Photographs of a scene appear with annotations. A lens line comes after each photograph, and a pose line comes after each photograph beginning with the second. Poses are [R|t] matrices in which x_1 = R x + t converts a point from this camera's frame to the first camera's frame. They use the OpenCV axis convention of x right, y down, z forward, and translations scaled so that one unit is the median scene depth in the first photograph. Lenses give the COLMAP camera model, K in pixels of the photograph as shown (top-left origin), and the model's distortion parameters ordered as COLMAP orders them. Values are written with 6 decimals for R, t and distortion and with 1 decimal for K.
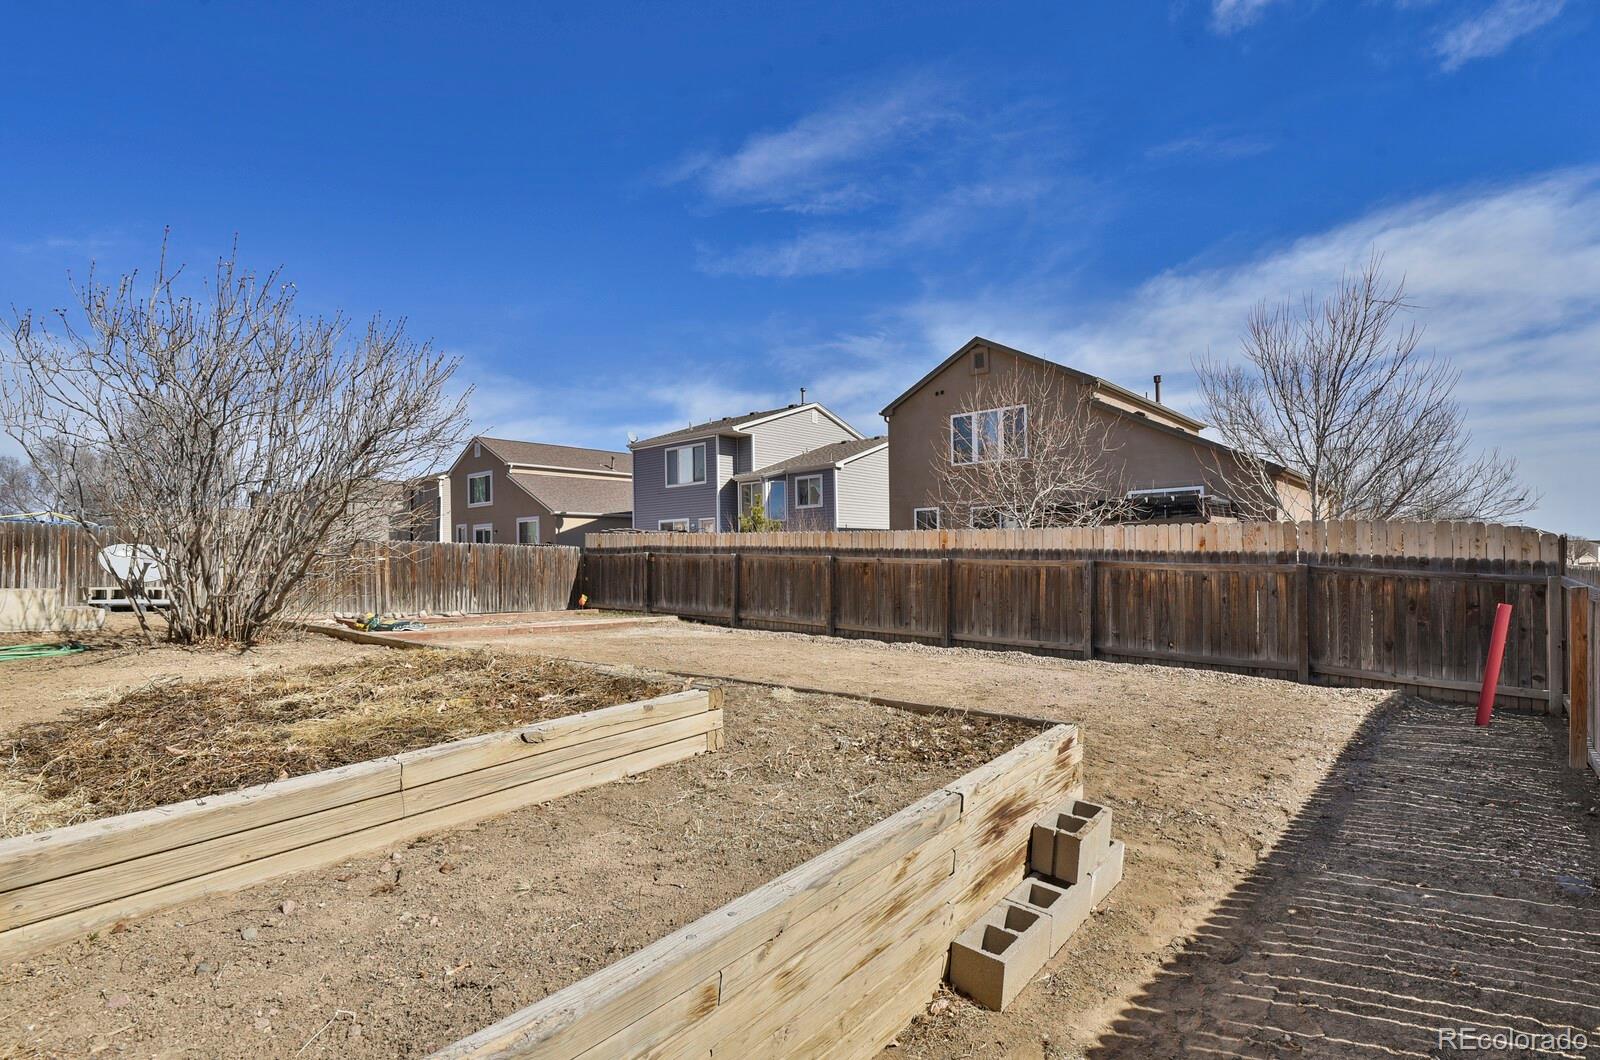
lens RADIAL K [[806.2, 0, 803.5], [0, 806.2, 539.3], [0, 0, 1]] dist [-0.034074, 0.000186]
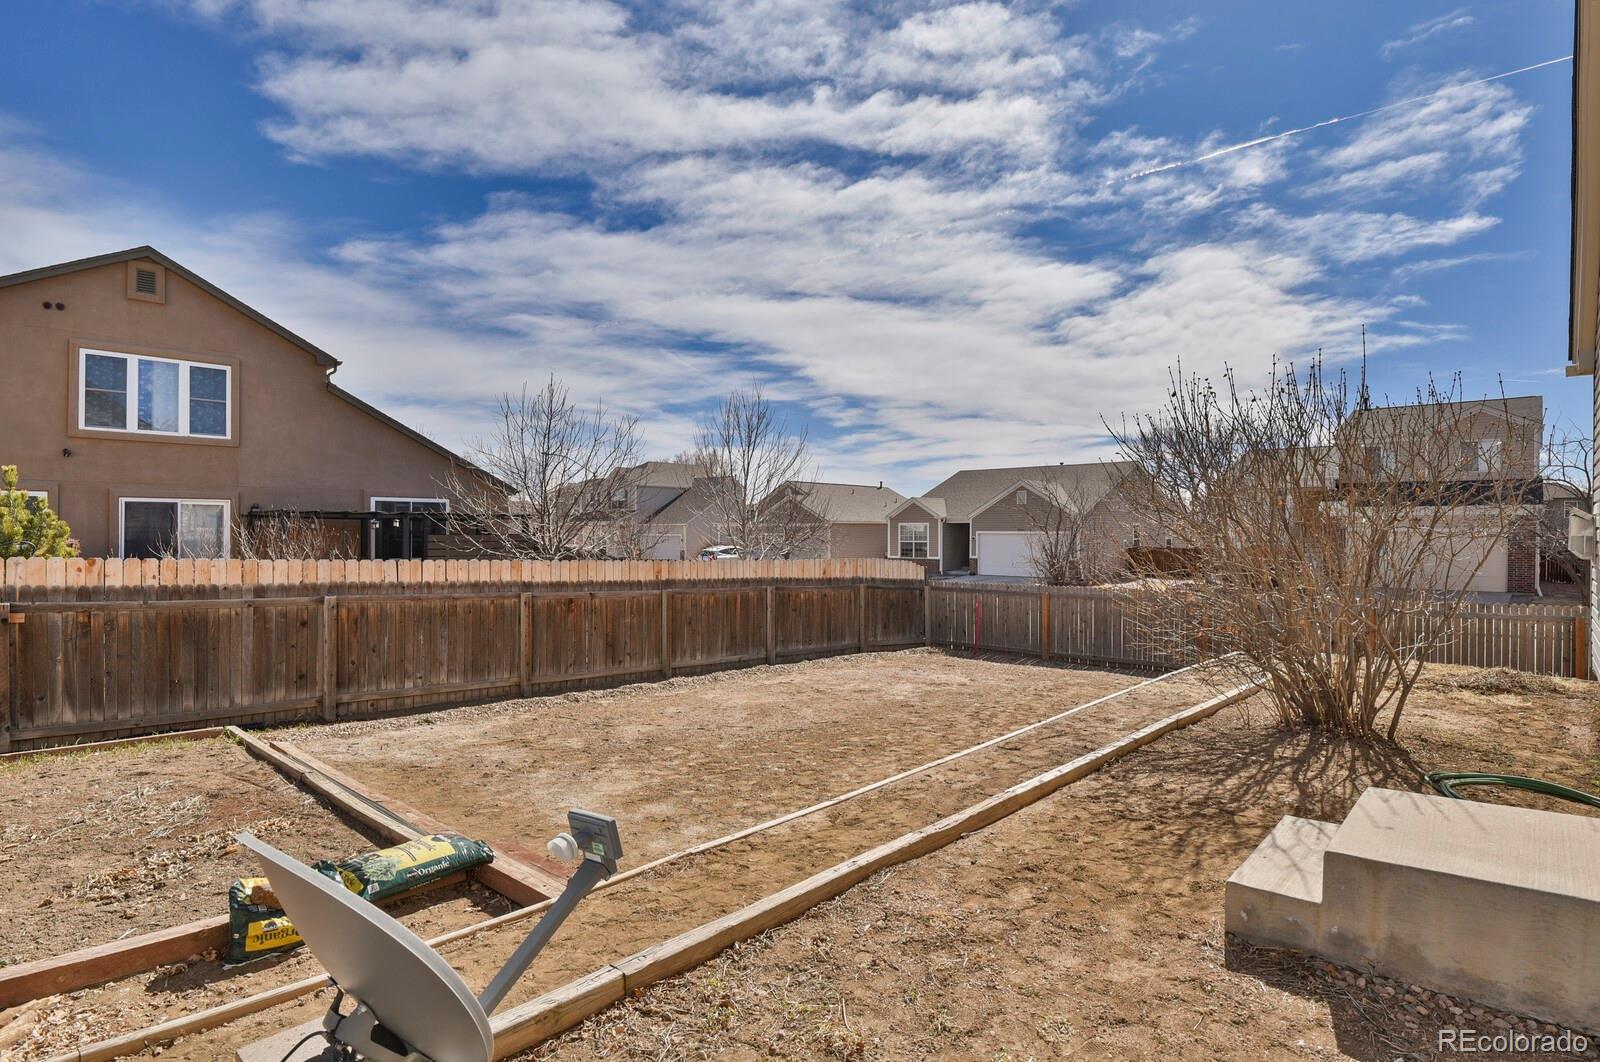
lens RADIAL K [[839.8, 0, 800.7], [0, 839.8, 534.0], [0, 0, 1]] dist [-0.003591, -0.000528]
pose [[0.031163, 0.009678, 0.999467, -0.786536], [-0.030873, 0.999485, -0.008715, -0.037761], [-0.999037, -0.030585, 0.031445, 0.723424]]
